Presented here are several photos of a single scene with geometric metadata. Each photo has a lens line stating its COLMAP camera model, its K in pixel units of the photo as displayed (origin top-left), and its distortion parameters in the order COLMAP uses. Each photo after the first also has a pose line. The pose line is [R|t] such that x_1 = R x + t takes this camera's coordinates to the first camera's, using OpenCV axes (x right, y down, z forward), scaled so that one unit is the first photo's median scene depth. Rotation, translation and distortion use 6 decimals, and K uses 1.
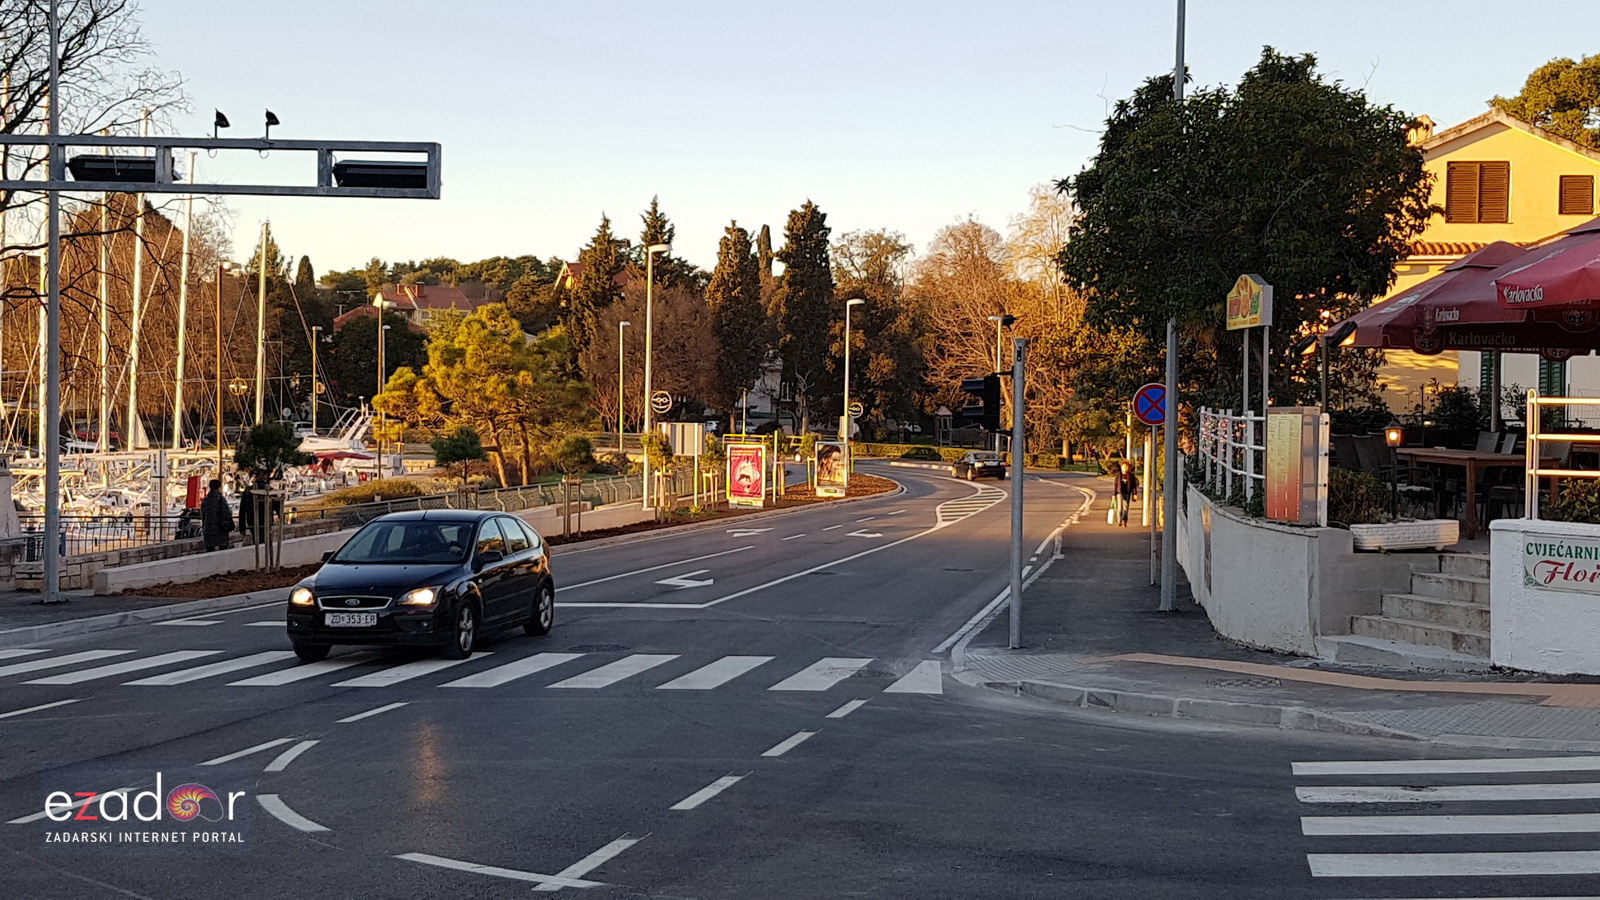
lens RADIAL K [[1941.6, 0, 760.0], [0, 1941.6, 432.6], [0, 0, 1]] dist [0.293121, -0.635716]
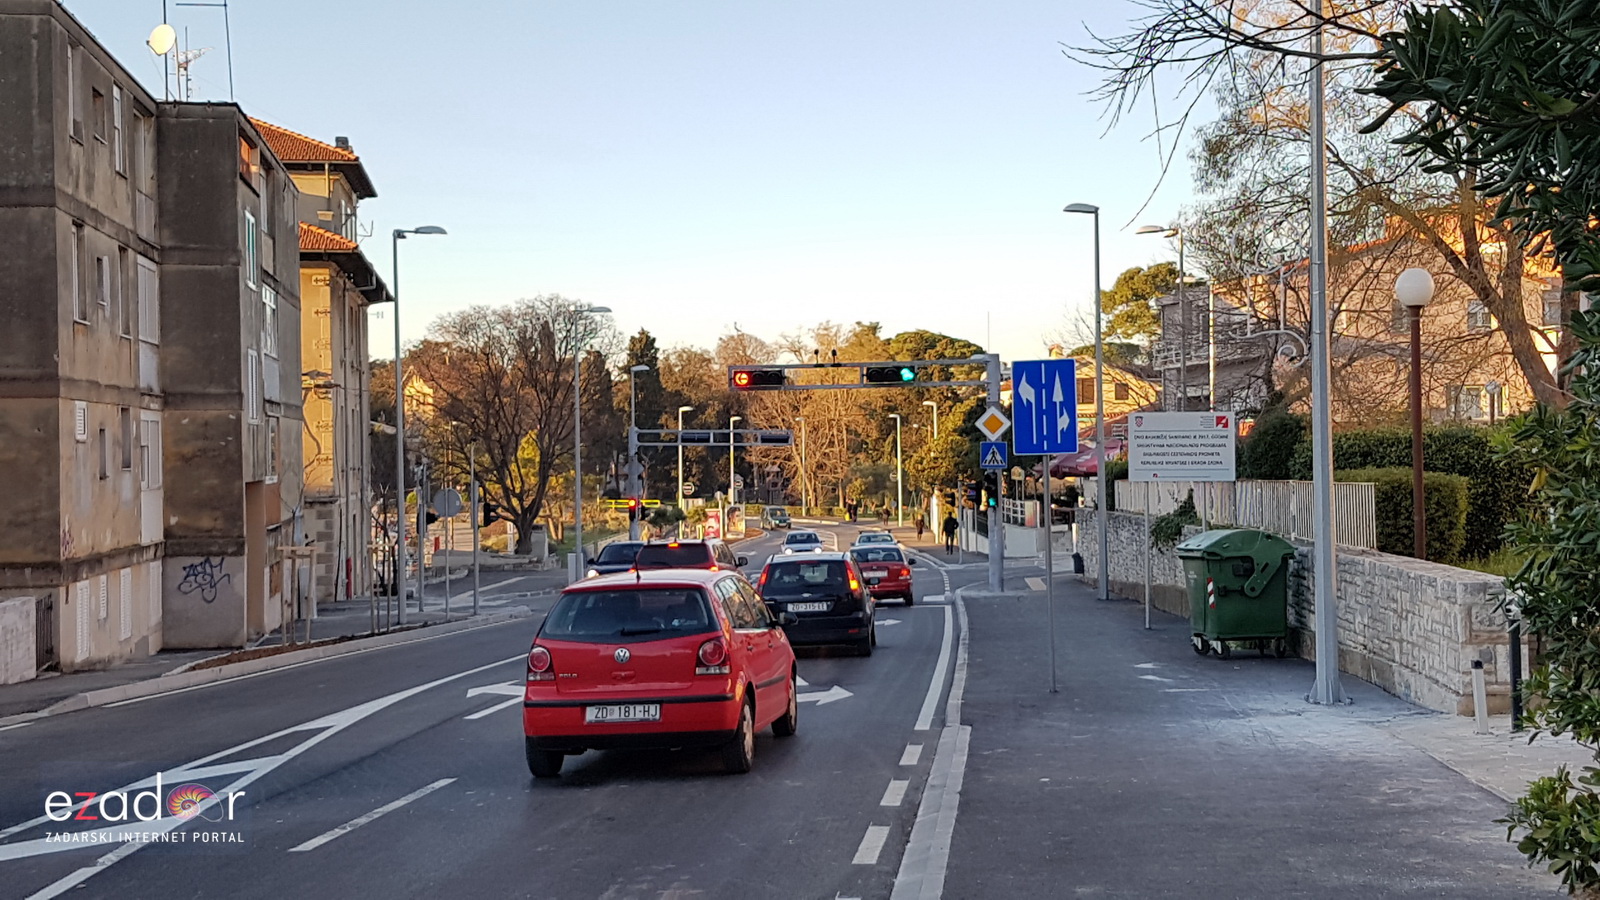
lens RADIAL K [[1941.3, 0, 800.0], [0, 1941.3, 450.0], [0, 0, 1]] dist [0.266441, -0.515313]
pose [[0.982609, -0.030649, 0.183141, -0.238481], [0.033881, 0.999320, -0.014541, -0.018431], [-0.182570, 0.020493, 0.982979, -0.735466]]
